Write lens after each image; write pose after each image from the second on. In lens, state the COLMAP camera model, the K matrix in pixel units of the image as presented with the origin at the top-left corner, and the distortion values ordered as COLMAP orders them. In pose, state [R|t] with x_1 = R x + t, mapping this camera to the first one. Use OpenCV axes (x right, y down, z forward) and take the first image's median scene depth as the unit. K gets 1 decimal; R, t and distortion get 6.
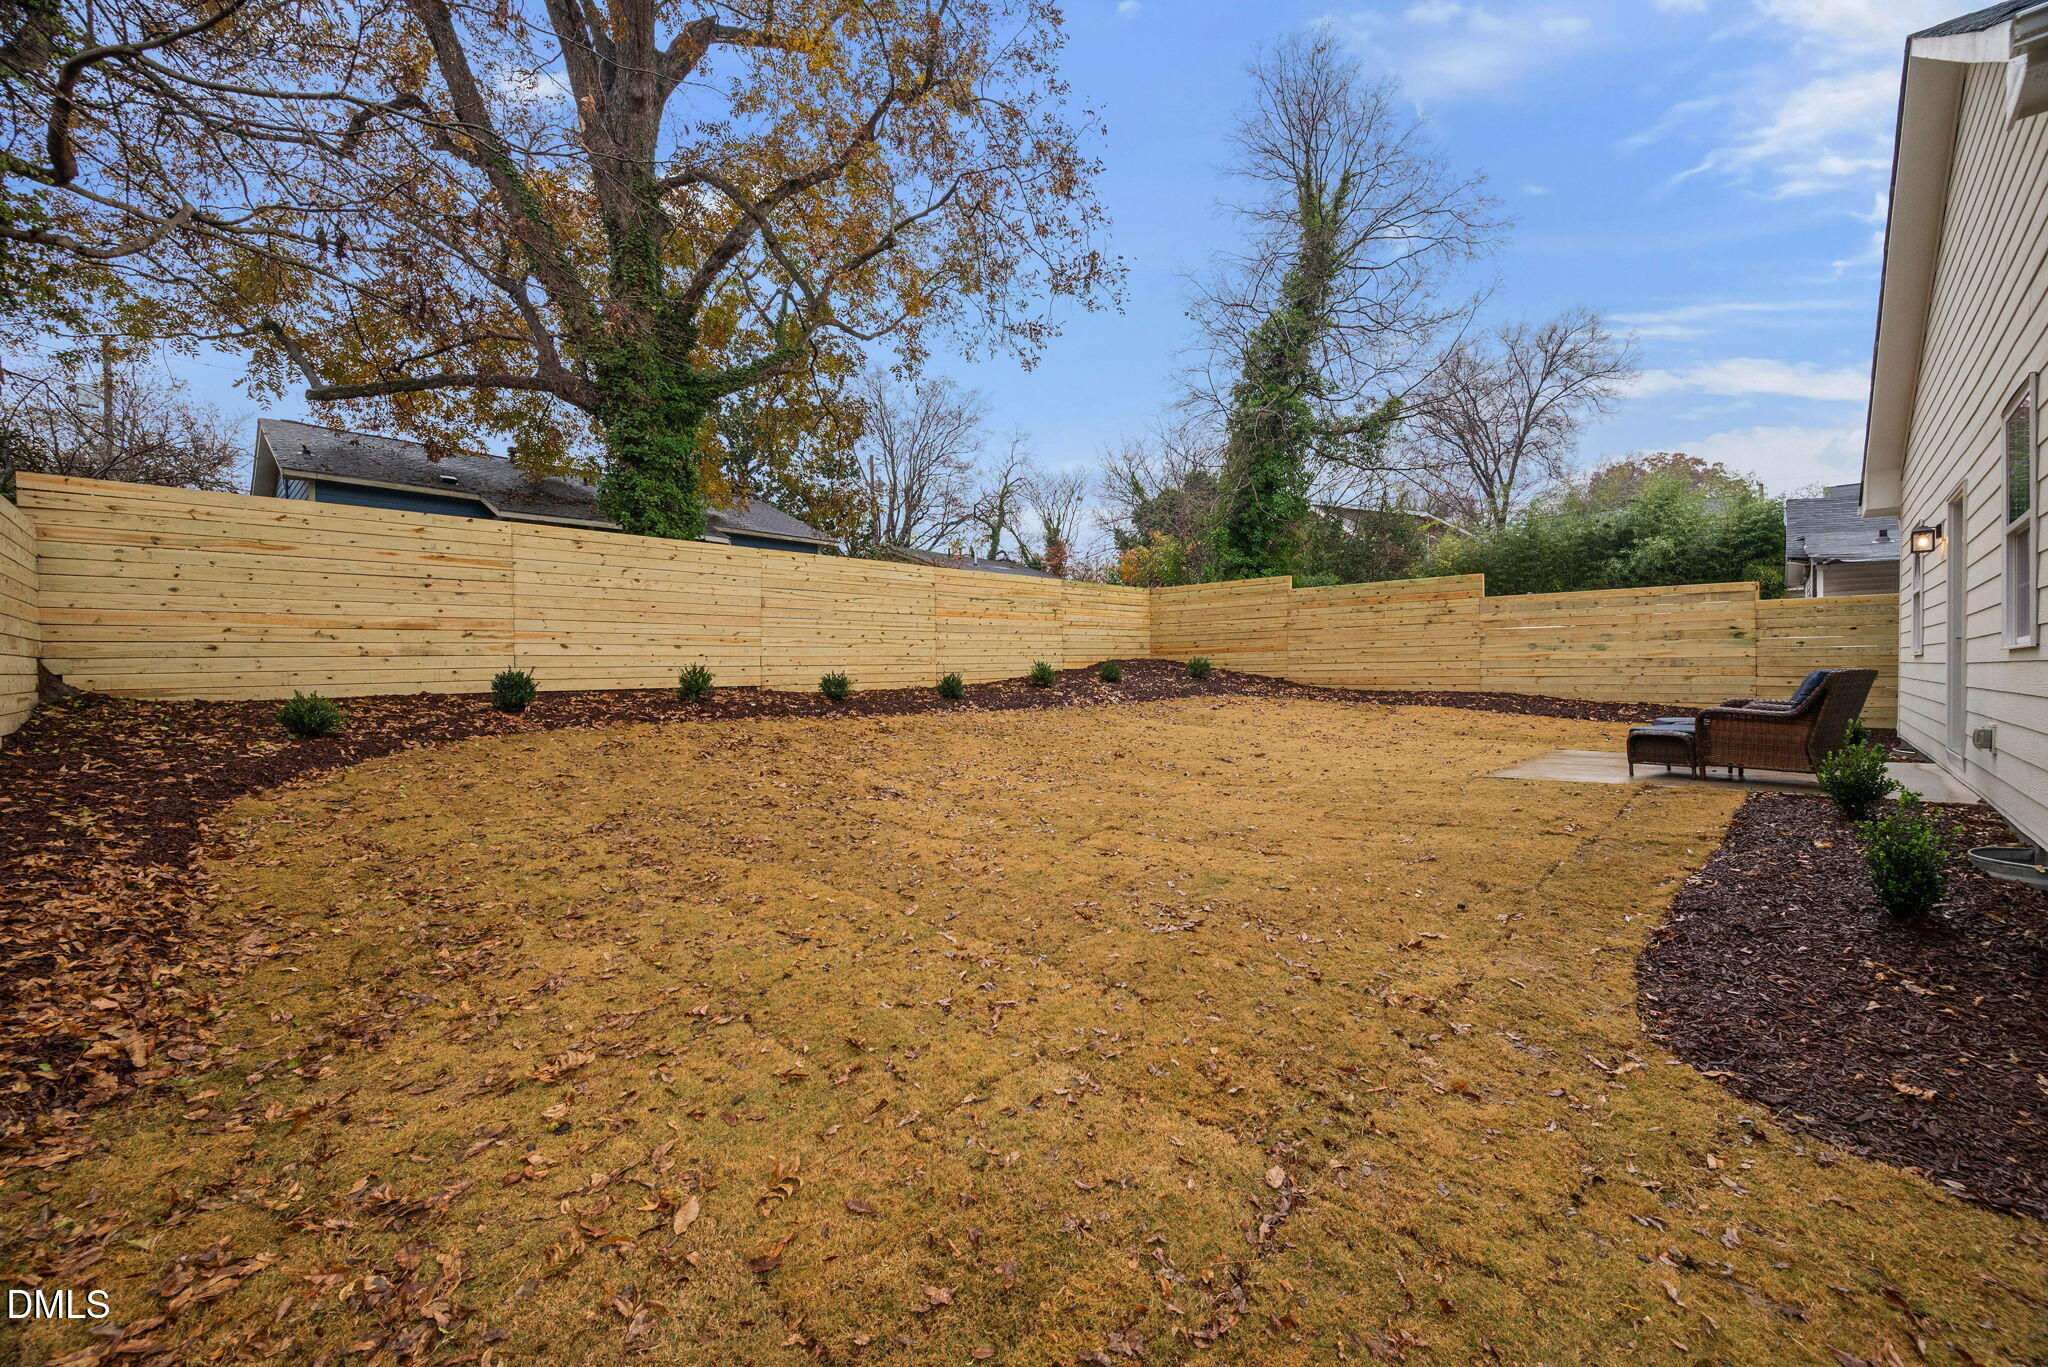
lens RADIAL K [[827.6, 0, 1039.8], [0, 827.6, 669.0], [0, 0, 1]] dist [-0.002110, 0.000755]
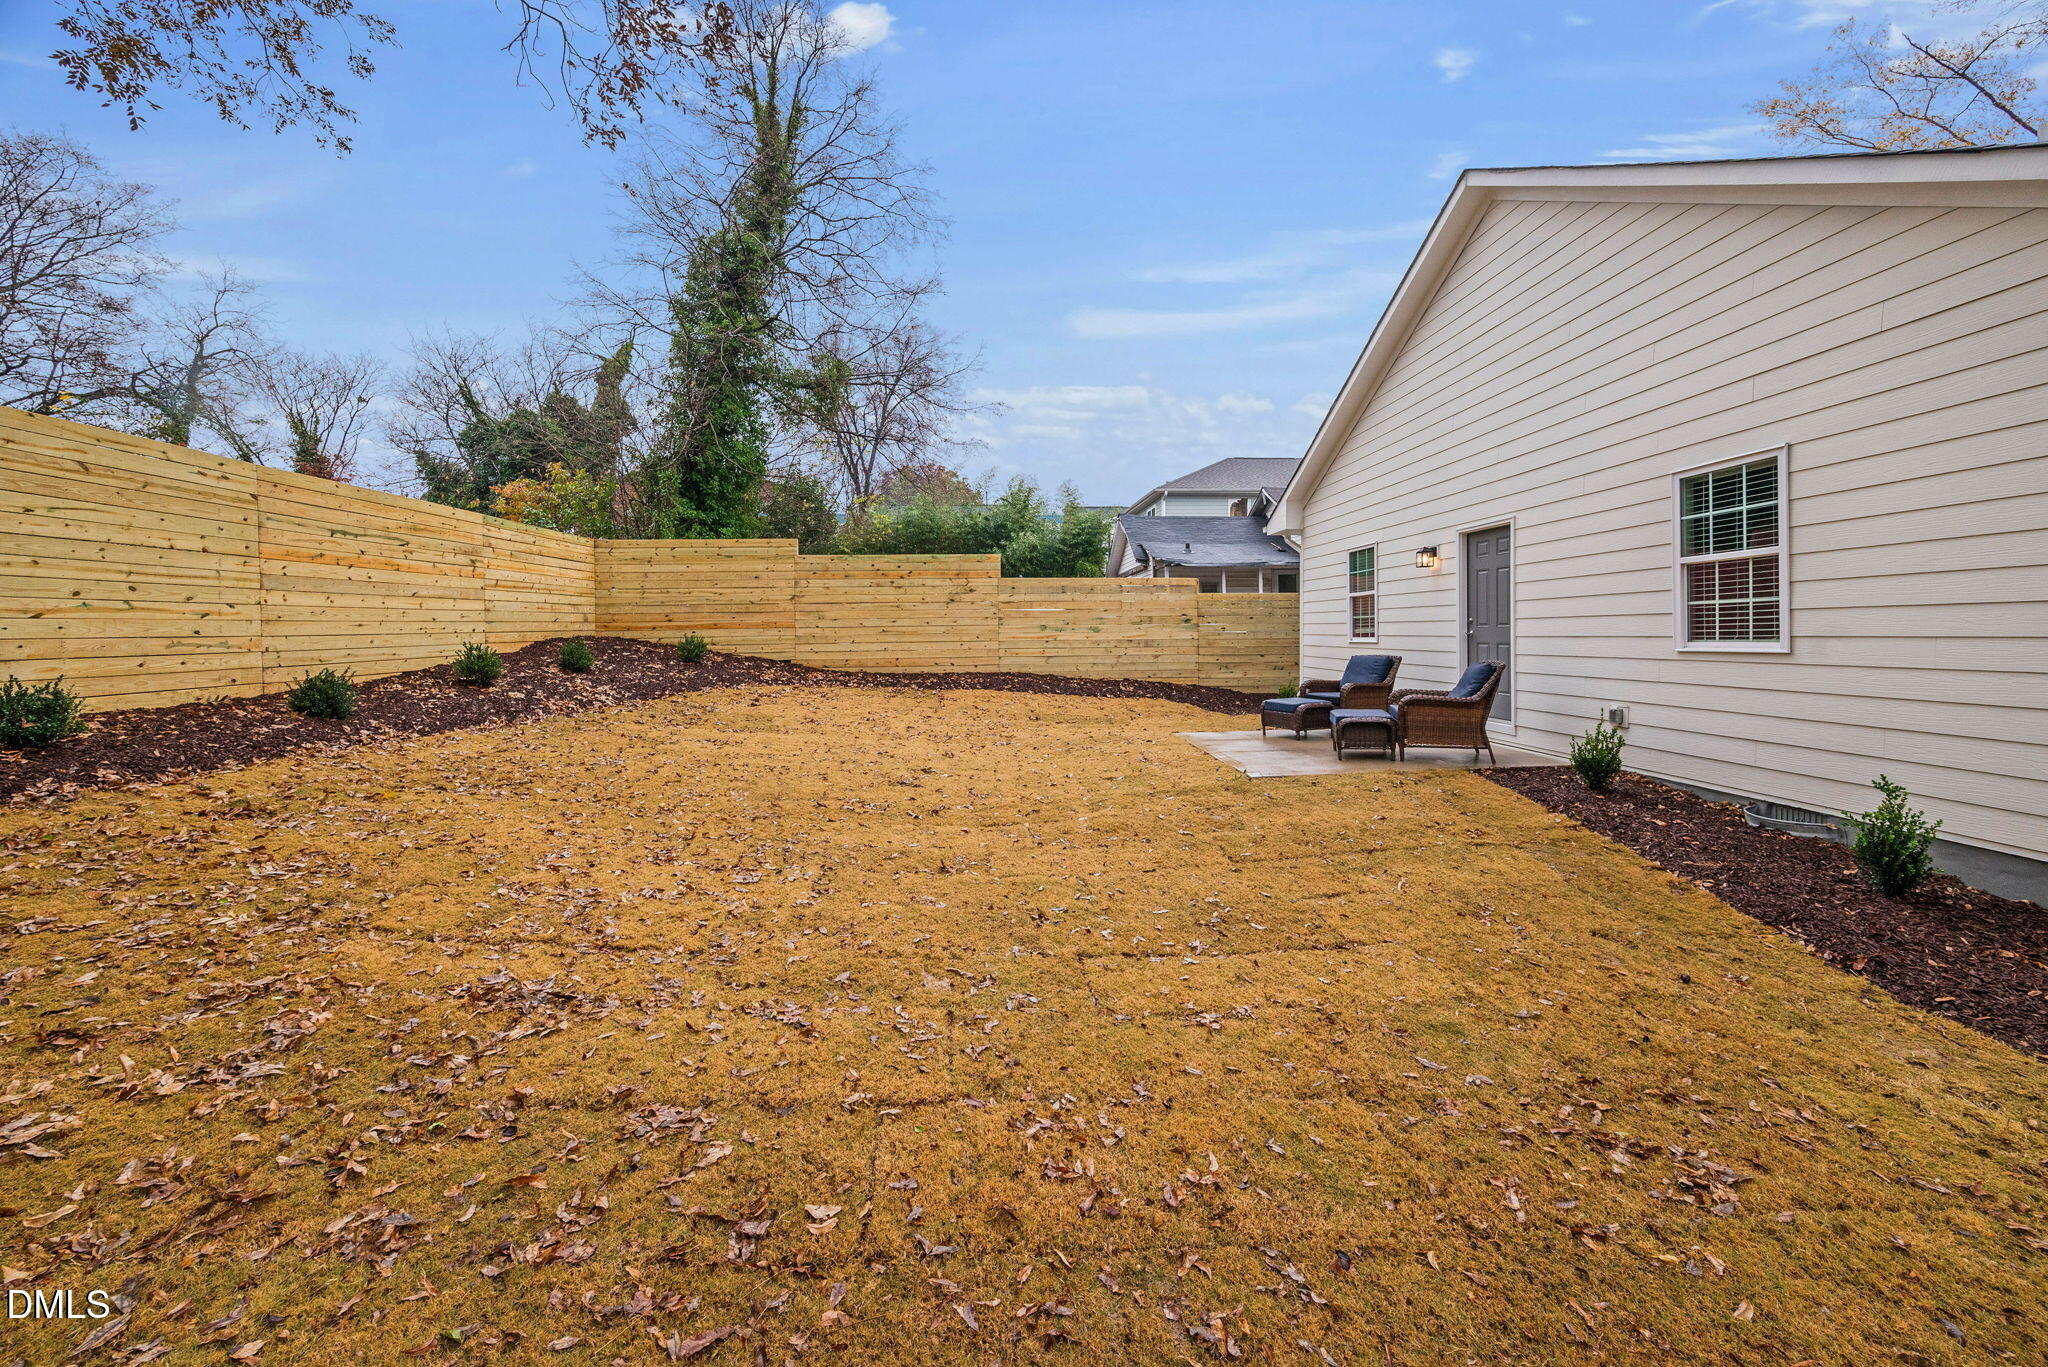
lens RADIAL K [[827.6, 0, 1026.4], [0, 827.6, 627.6], [0, 0, 1]] dist [-0.002110, 0.000755]
pose [[0.684658, 0.009095, 0.728808, -0.138455], [0.000820, 0.999912, -0.013248, -0.010480], [-0.728864, 0.009668, 0.684590, 0.234626]]
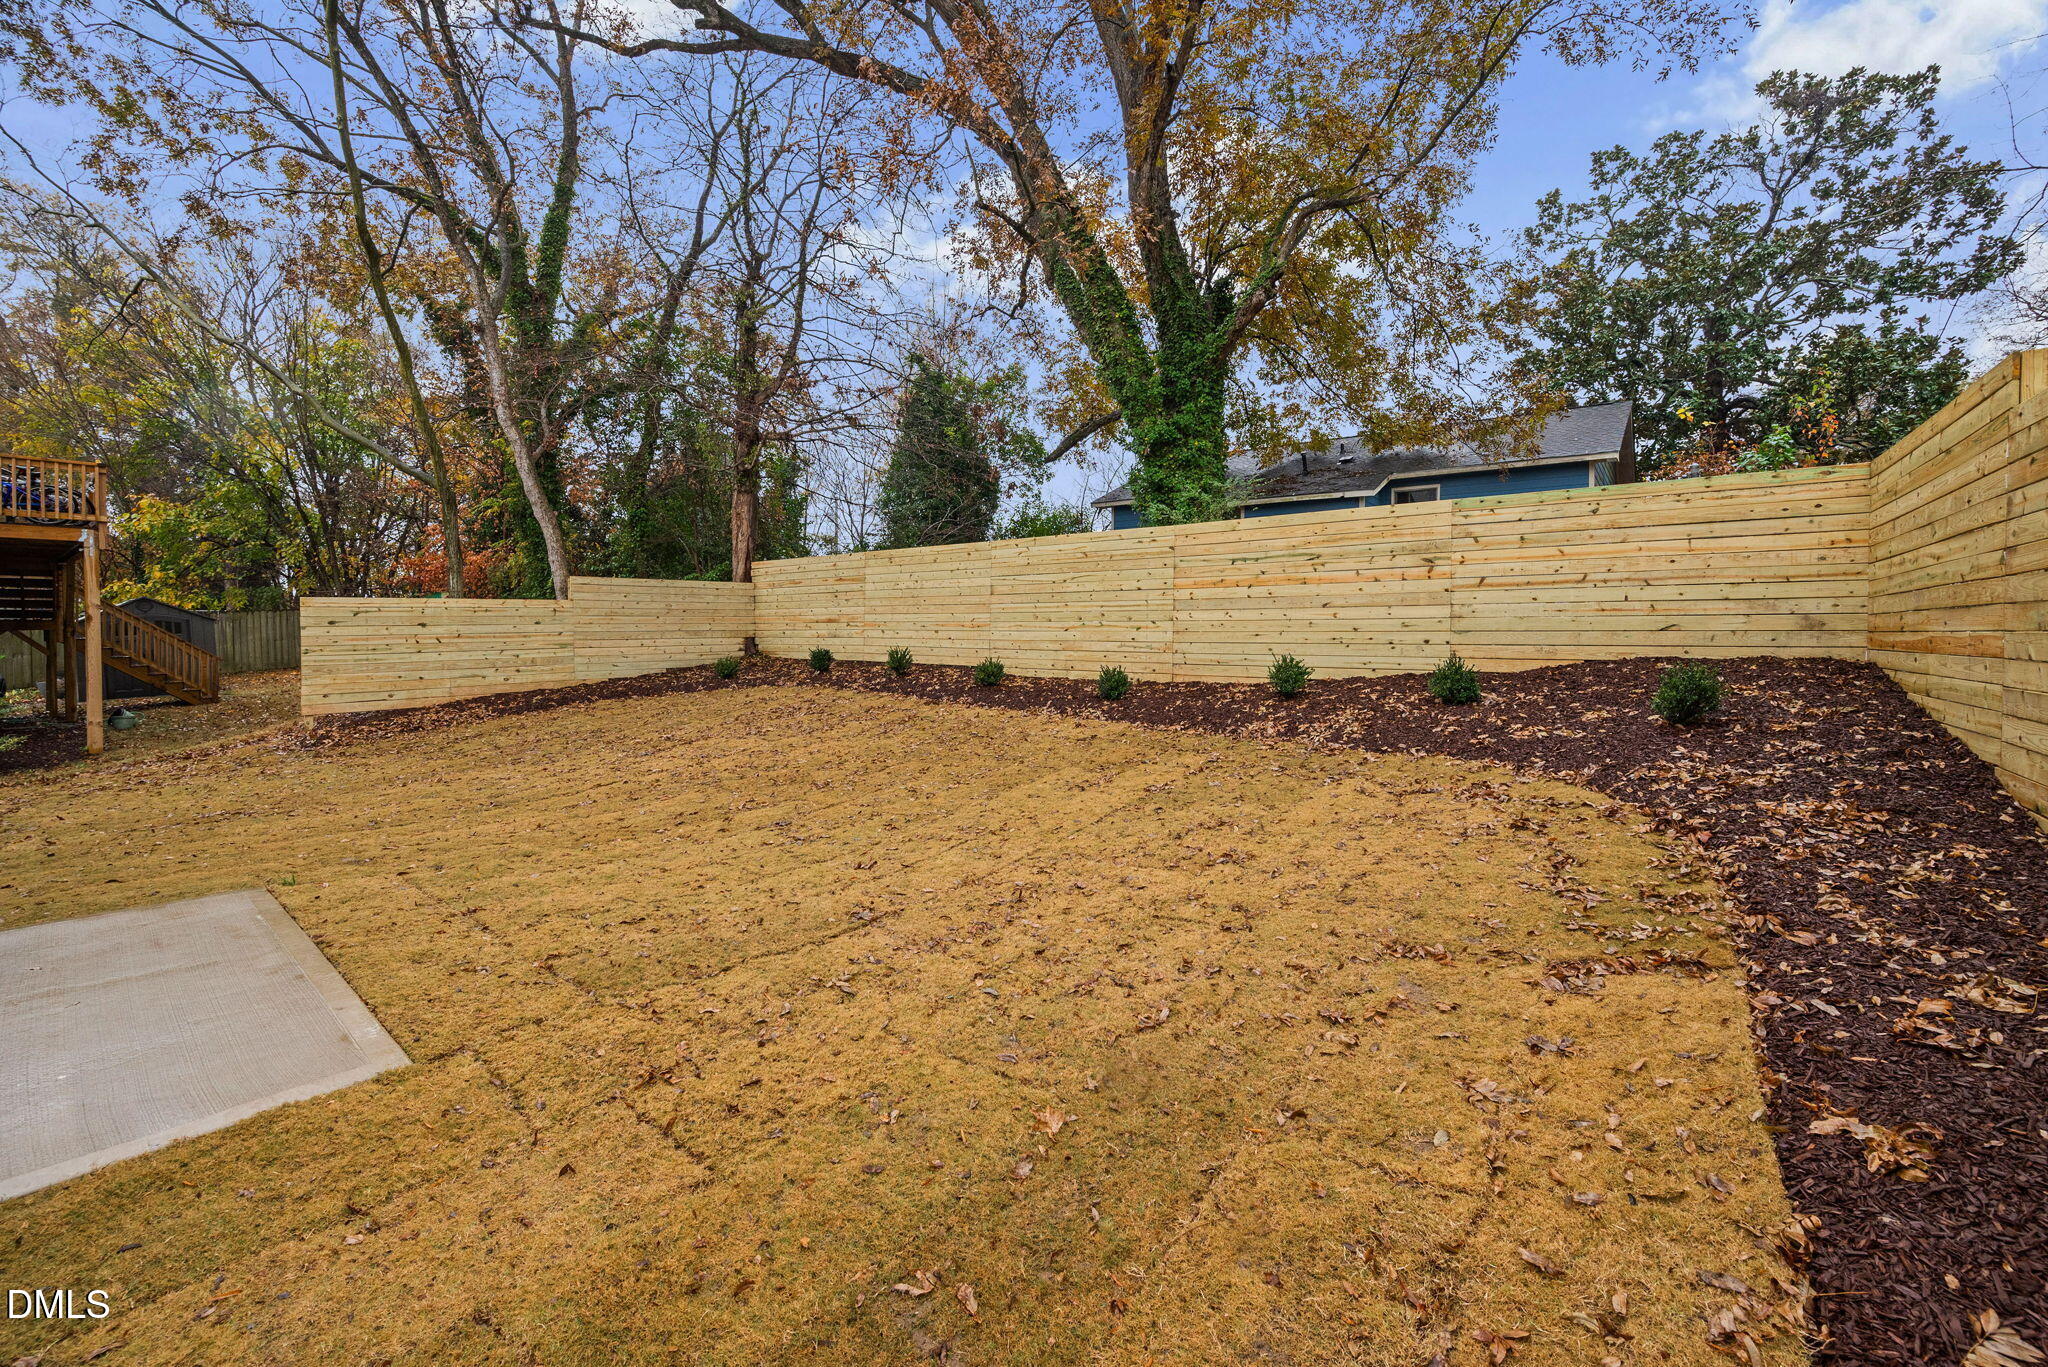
lens RADIAL K [[827.6, 0, 1043.1], [0, 827.6, 678.7], [0, 0, 1]] dist [-0.002110, 0.000755]
pose [[0.084735, 0.081003, -0.993105, 0.506834], [-0.001545, 0.996700, 0.081165, -0.034067], [0.996402, -0.005343, 0.084581, 0.644220]]
